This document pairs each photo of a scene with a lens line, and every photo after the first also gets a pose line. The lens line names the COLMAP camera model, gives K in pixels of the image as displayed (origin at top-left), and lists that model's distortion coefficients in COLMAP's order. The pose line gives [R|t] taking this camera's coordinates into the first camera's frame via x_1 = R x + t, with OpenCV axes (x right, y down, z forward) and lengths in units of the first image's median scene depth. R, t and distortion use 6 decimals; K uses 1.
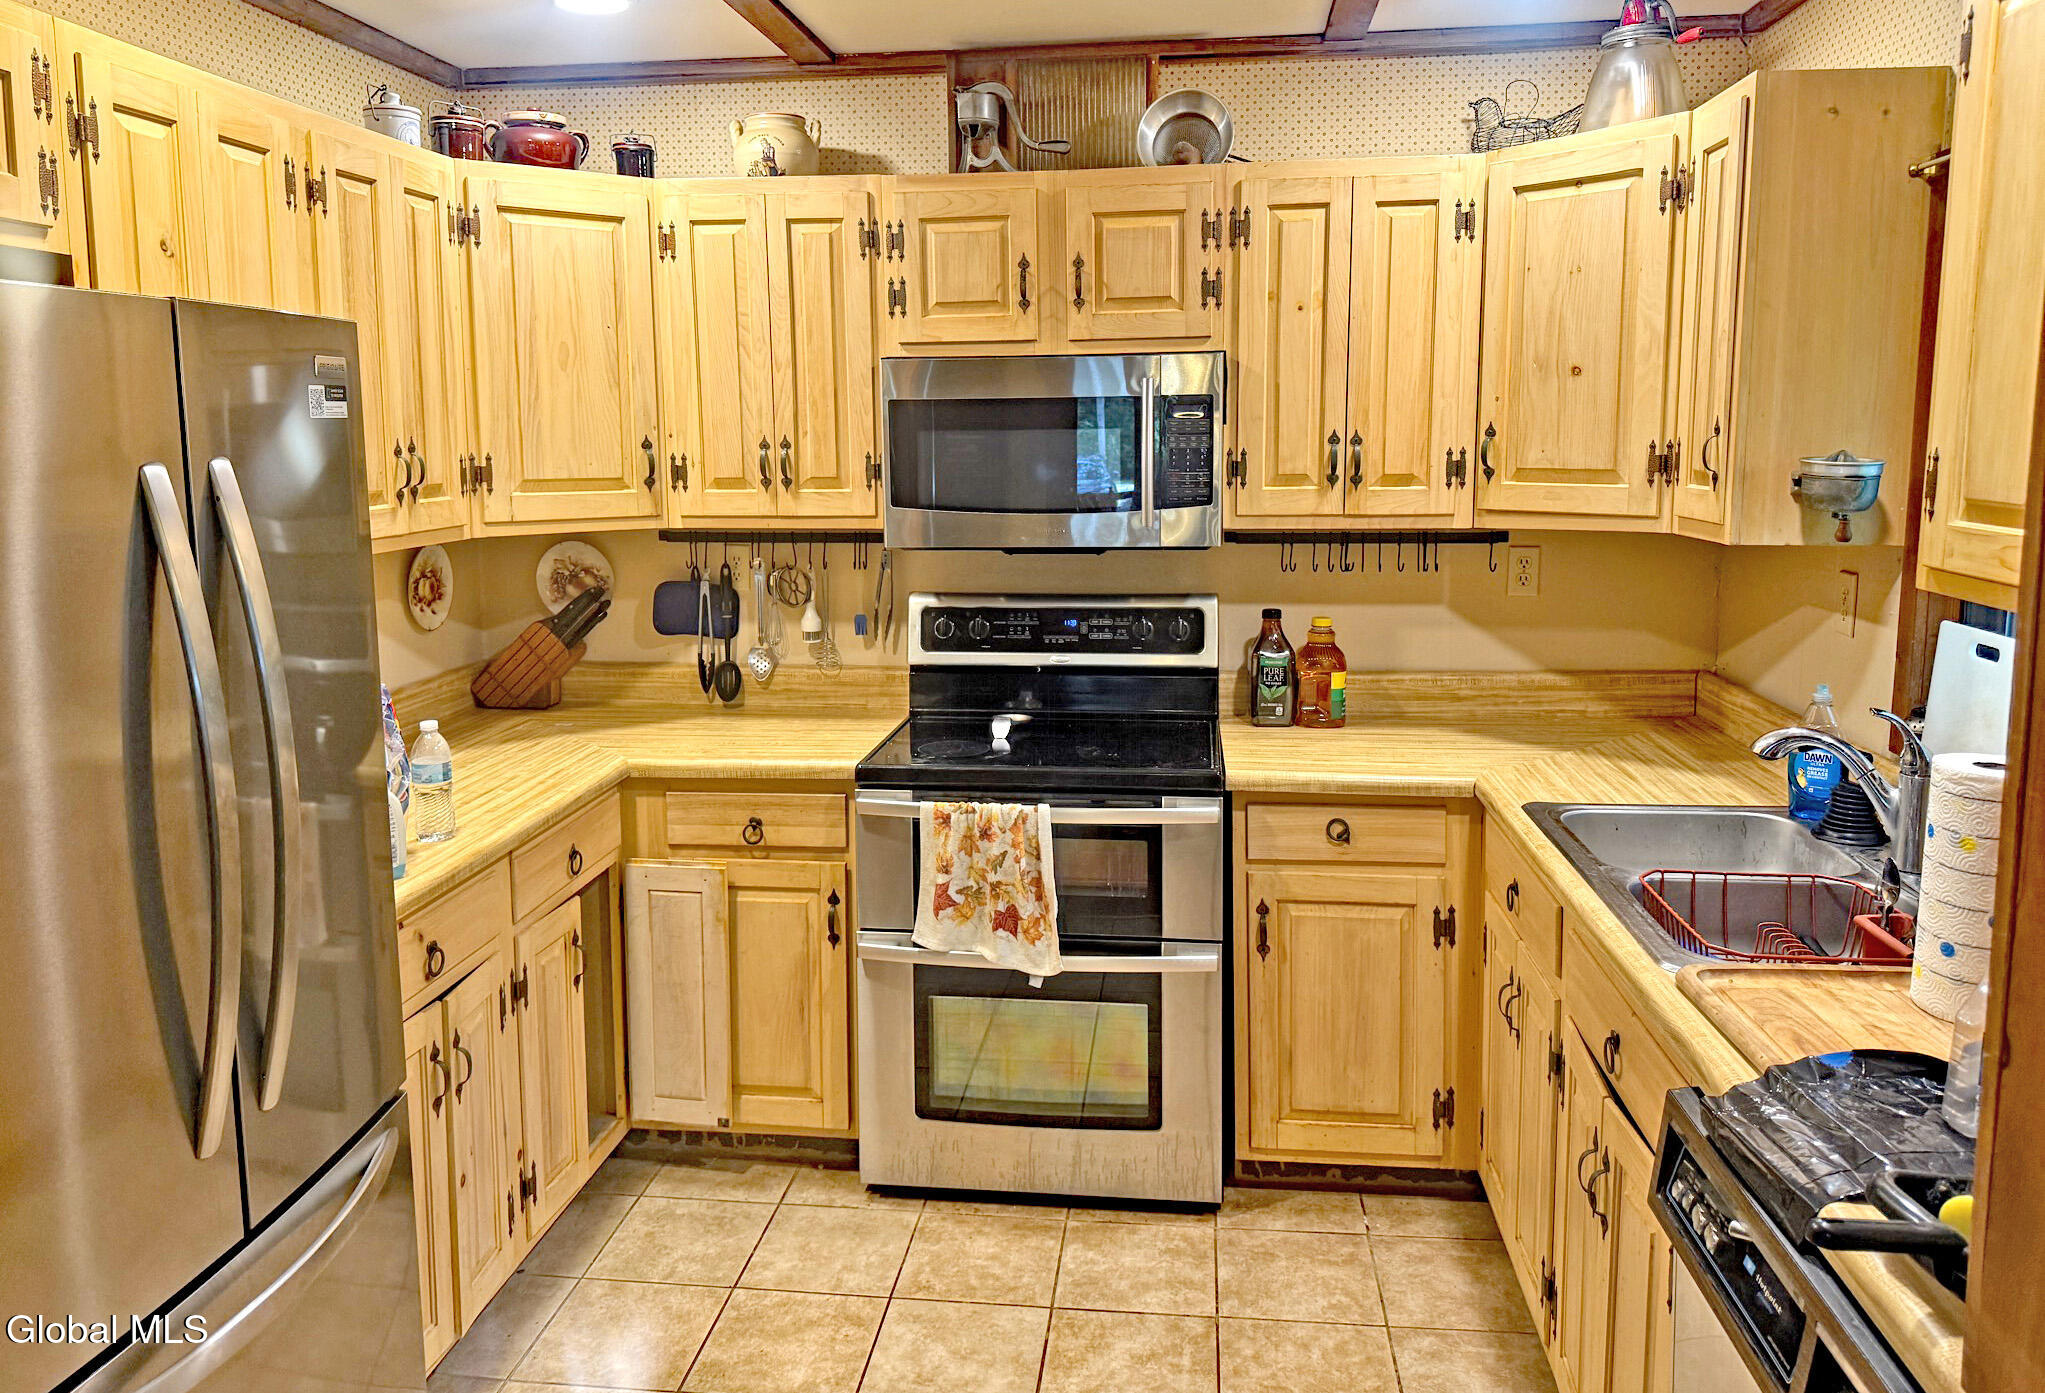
lens RADIAL K [[1481.6, 0, 1010.9], [0, 1481.6, 601.8], [0, 0, 1]] dist [0.043772, -0.005302]
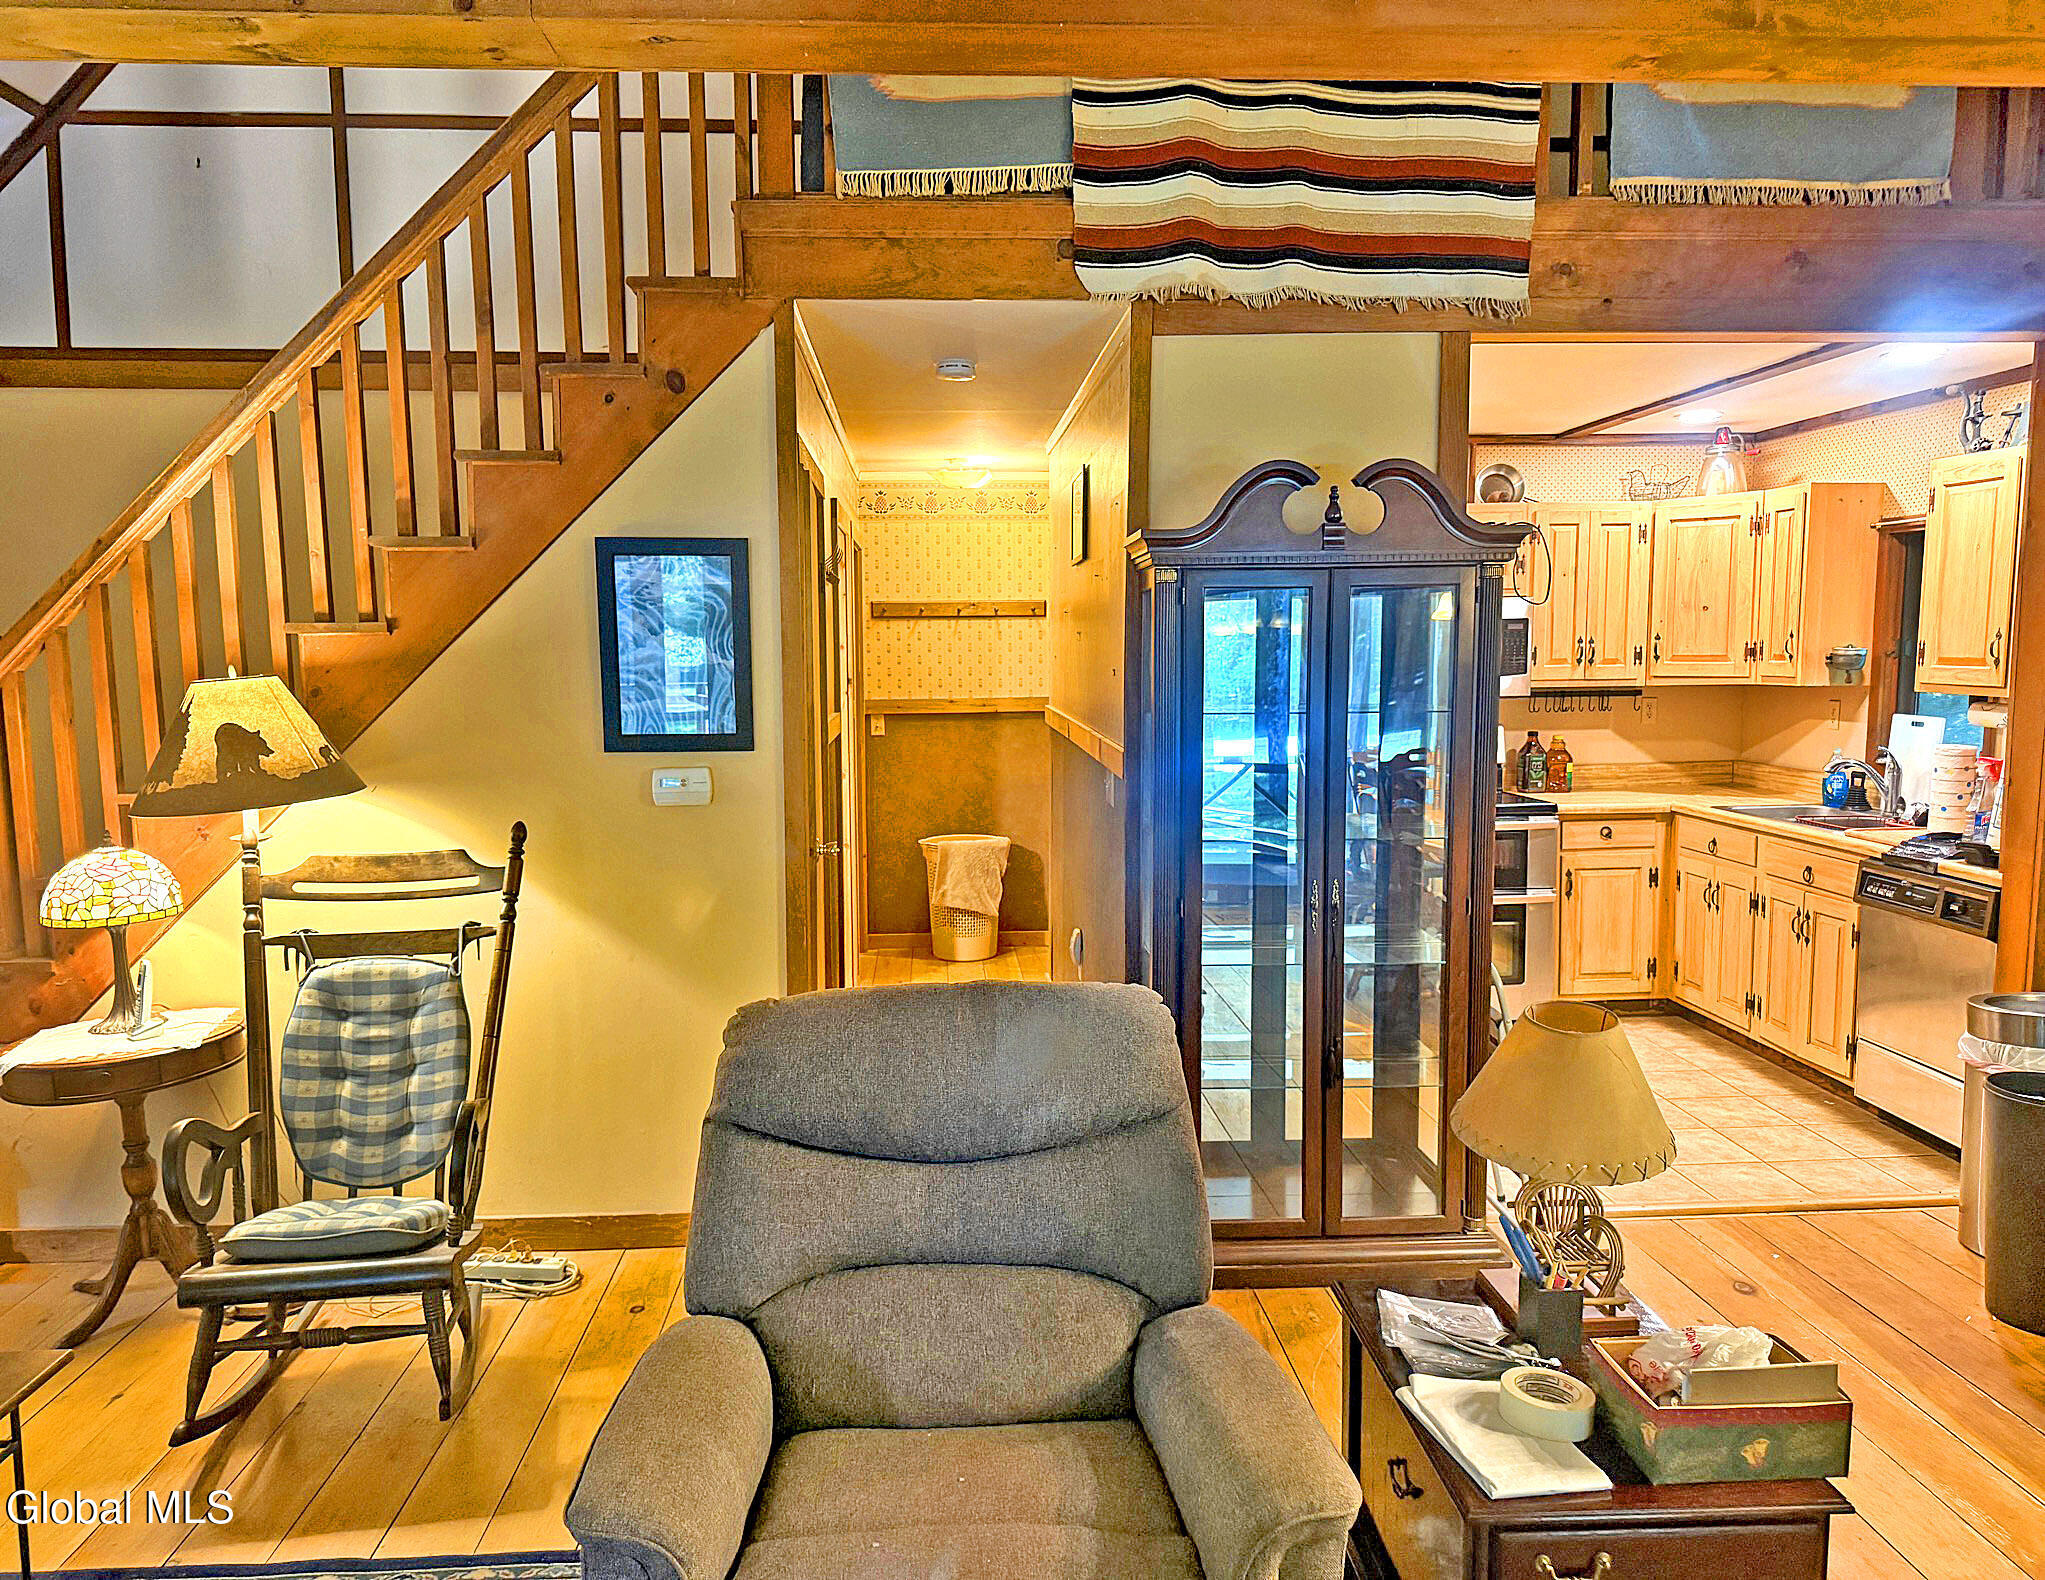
lens RADIAL K [[1465.9, 0, 1023.9], [0, 1465.9, 794.3], [0, 0, 1]] dist [0.009897, 0.000222]
pose [[0.983231, -0.018704, 0.181401, -0.912696], [0.021764, 0.999652, -0.014895, 0.112519], [-0.181059, 0.018593, 0.983296, -0.821692]]
